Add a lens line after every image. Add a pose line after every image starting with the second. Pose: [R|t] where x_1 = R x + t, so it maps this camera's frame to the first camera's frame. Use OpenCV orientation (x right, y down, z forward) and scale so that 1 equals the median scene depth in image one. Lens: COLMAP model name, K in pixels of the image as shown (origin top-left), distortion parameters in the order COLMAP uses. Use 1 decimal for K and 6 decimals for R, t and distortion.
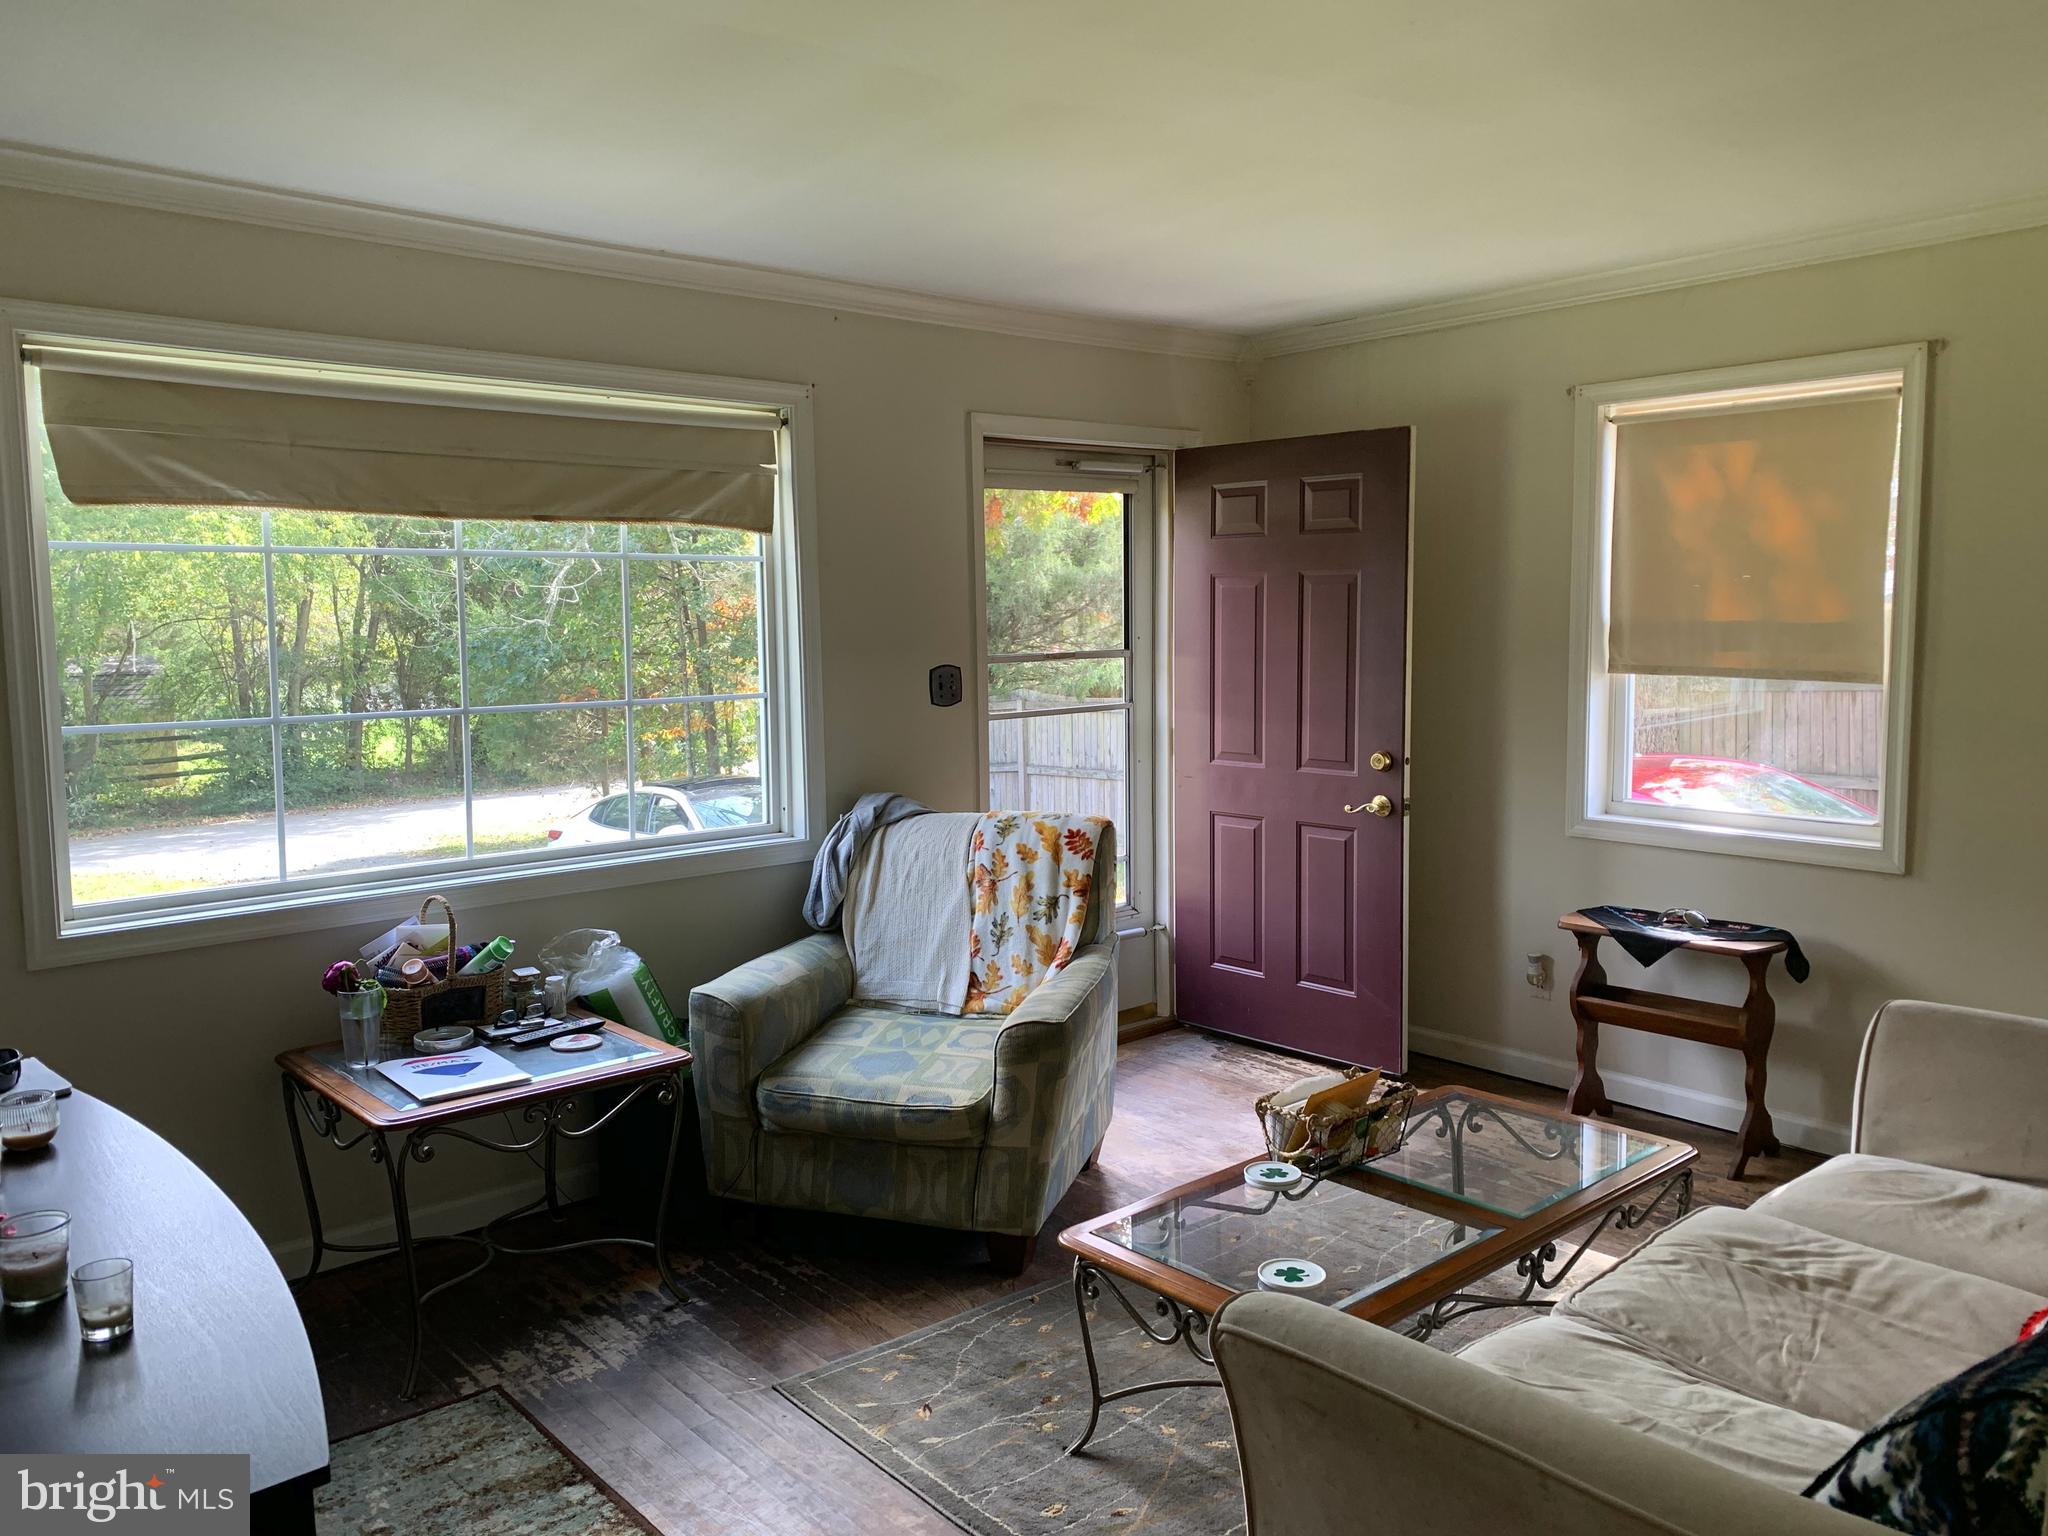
lens RADIAL K [[1586.5, 0, 1021.5], [0, 1586.5, 773.3], [0, 0, 1]] dist [0.044276, -0.030557]
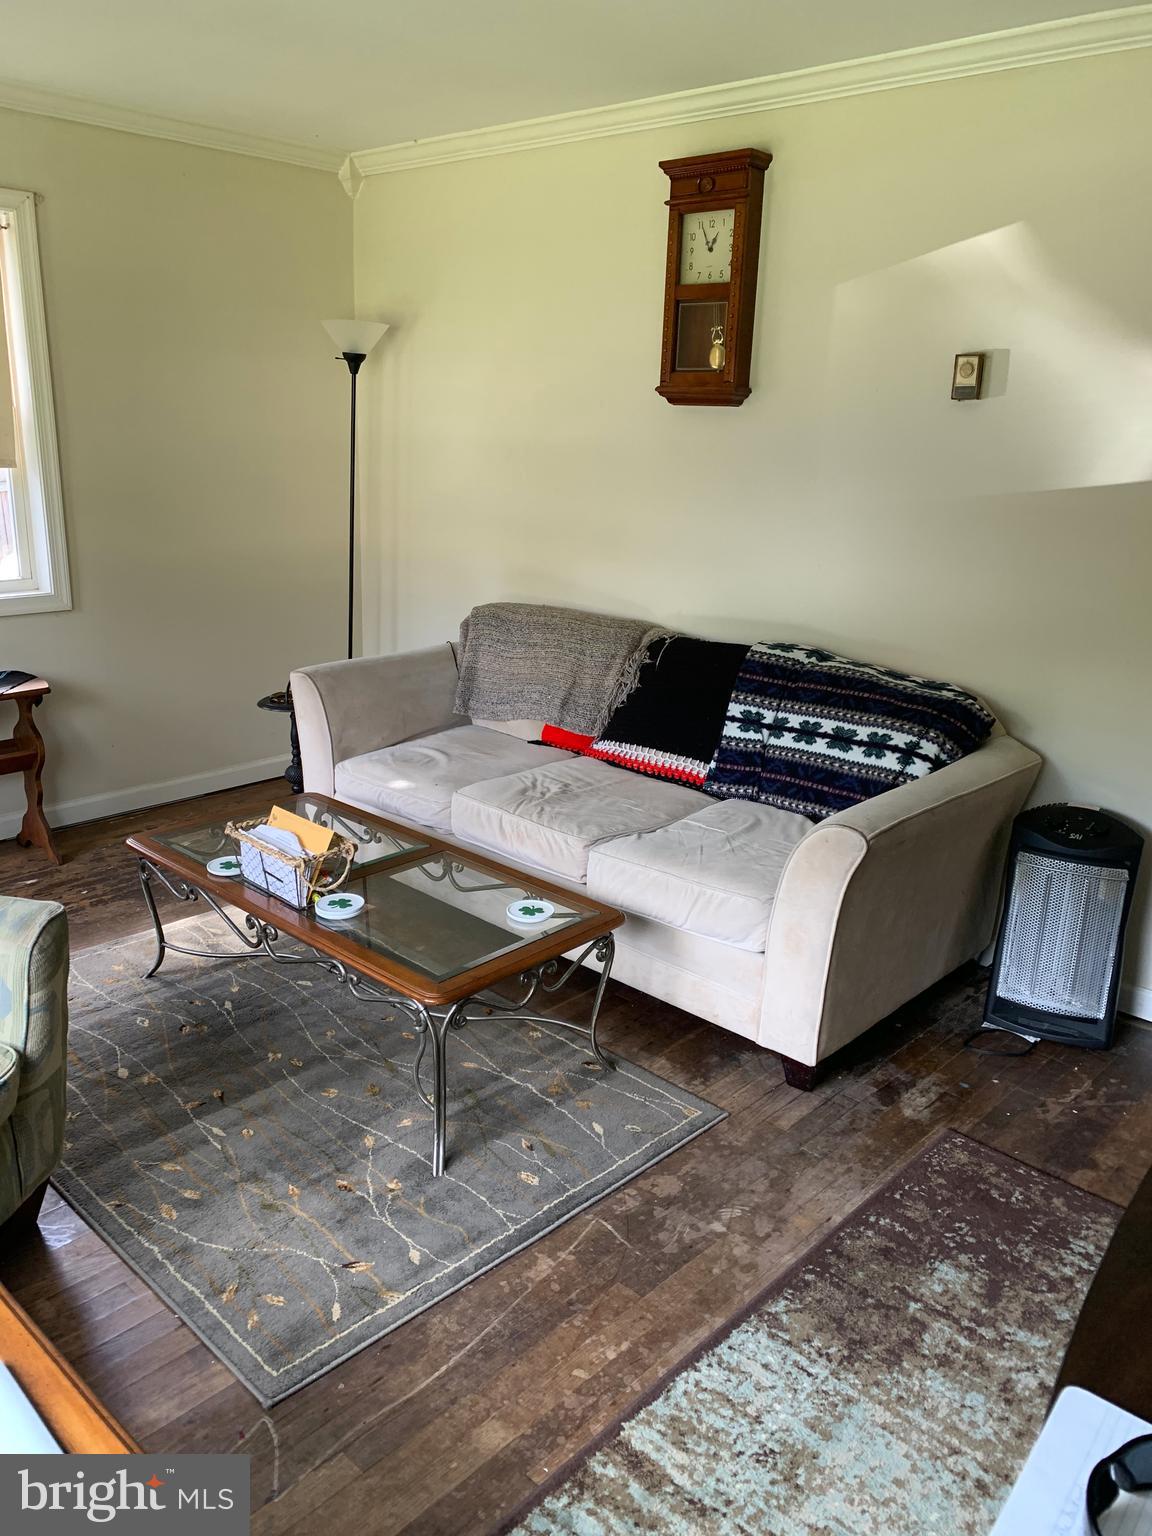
lens RADIAL K [[1189.9, 0, 573.8], [0, 1189.9, 760.5], [0, 0, 1]] dist [0.044276, -0.030557]
pose [[-0.083280, -0.266225, 0.960307, -0.695642], [0.089160, 0.957799, 0.273262, -0.075992], [-0.992530, 0.108378, -0.056029, 0.896934]]
